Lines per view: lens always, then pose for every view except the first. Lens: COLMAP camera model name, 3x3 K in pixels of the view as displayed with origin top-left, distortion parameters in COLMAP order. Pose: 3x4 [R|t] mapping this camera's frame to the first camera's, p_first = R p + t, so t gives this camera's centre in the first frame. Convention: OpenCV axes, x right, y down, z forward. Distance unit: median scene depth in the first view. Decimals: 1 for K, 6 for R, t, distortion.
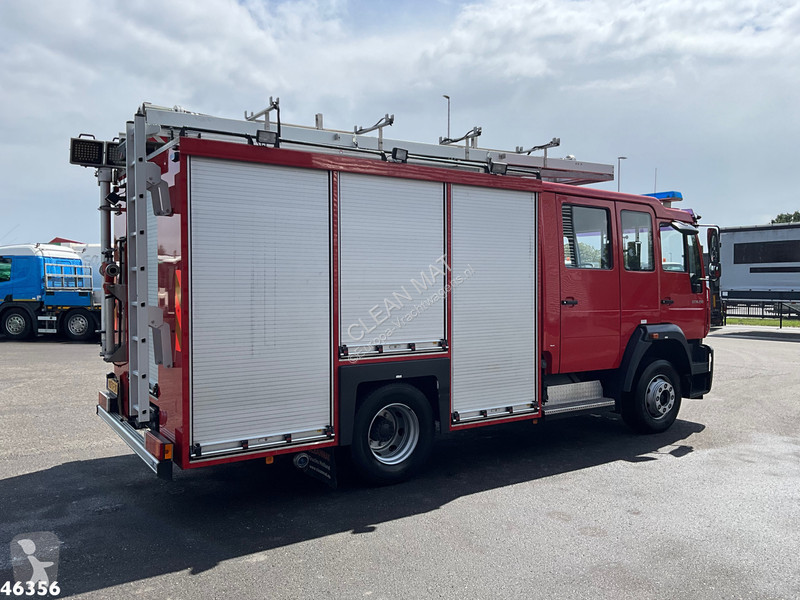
lens RADIAL K [[640.4, 0, 400.0], [0, 640.4, 300.0], [0, 0, 1]] dist [0.075739, -0.130122]
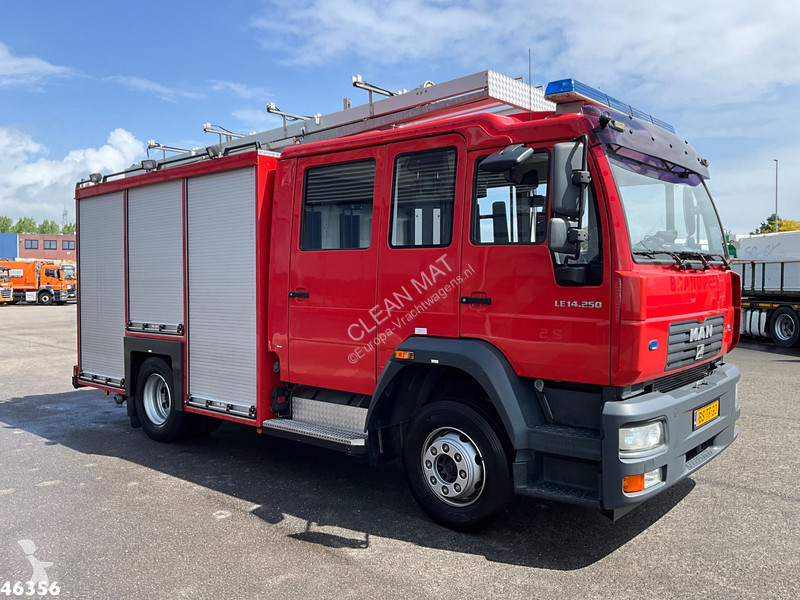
lens RADIAL K [[674.0, 0, 400.0], [0, 674.0, 300.0], [0, 0, 1]] dist [0.074705, -0.131915]
pose [[0.273387, 0.026156, -0.961548, 1.258076], [-0.020303, 0.999564, 0.021417, -0.012025], [0.961690, 0.013667, 0.273799, 1.033484]]
